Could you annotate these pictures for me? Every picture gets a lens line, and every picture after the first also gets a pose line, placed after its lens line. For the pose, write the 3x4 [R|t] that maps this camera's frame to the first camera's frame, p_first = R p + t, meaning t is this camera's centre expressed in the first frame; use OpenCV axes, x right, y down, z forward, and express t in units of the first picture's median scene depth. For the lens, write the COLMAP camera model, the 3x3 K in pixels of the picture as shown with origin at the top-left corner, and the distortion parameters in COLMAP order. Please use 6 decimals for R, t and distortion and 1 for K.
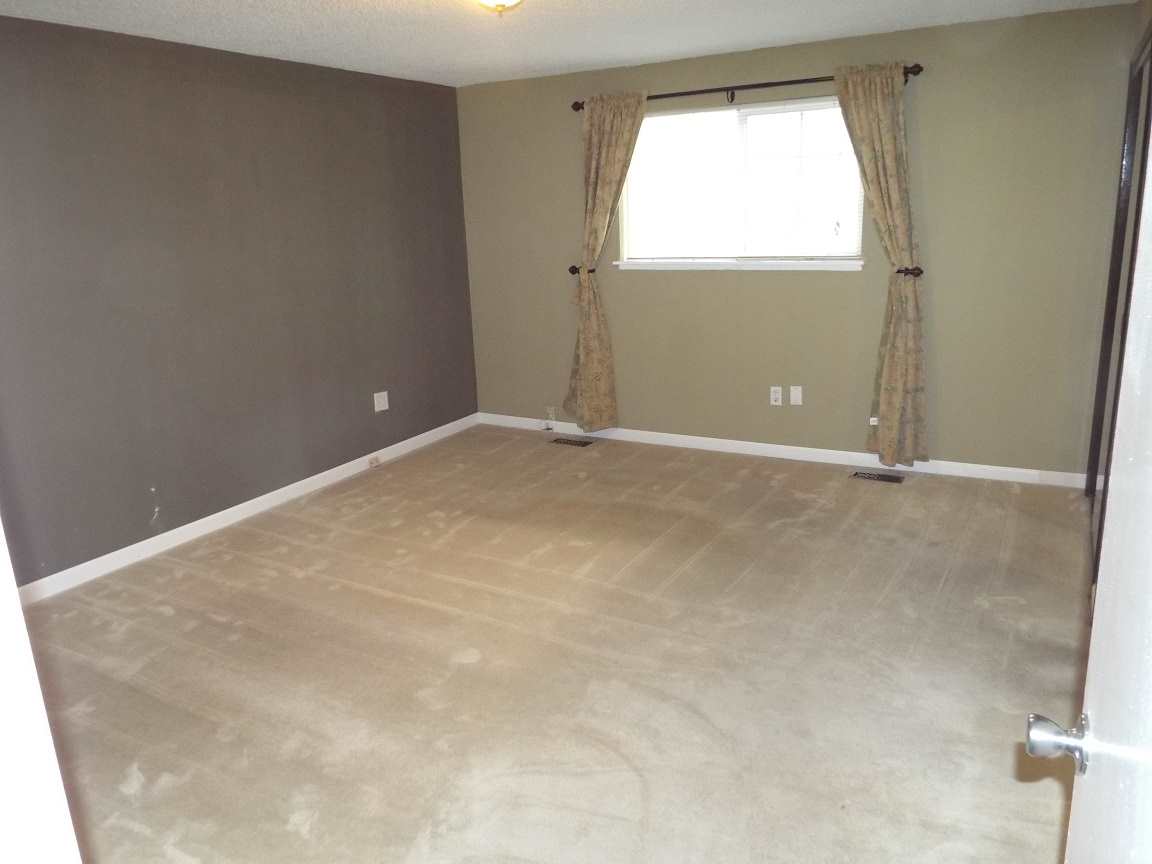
lens RADIAL K [[832.4, 0, 576.0], [0, 832.4, 432.0], [0, 0, 1]] dist [-0.032321, 0.006745]
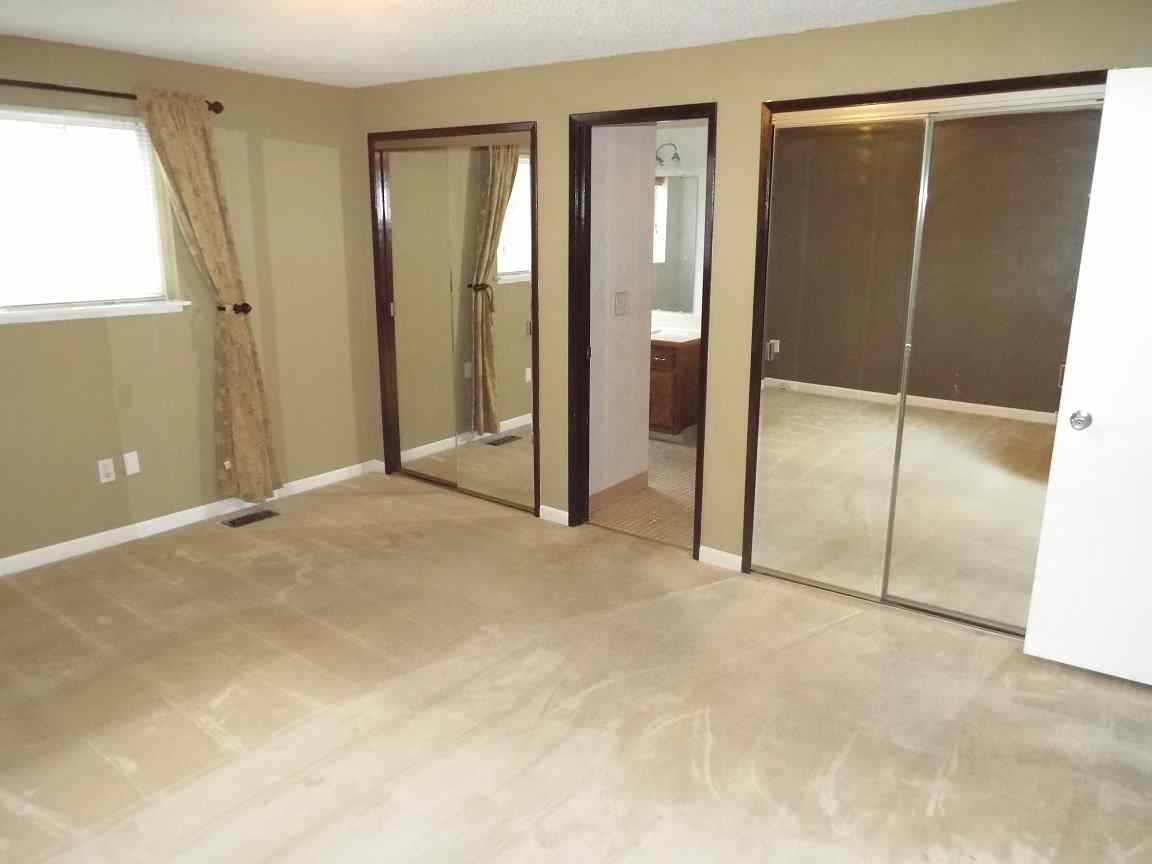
lens RADIAL K [[832.4, 0, 576.0], [0, 832.4, 432.0], [0, 0, 1]] dist [-0.032321, 0.006745]
pose [[0.119381, -0.194112, 0.973688, -0.536273], [0.234052, 0.958564, 0.162400, -0.114693], [-0.964867, 0.208507, 0.159867, 0.465918]]
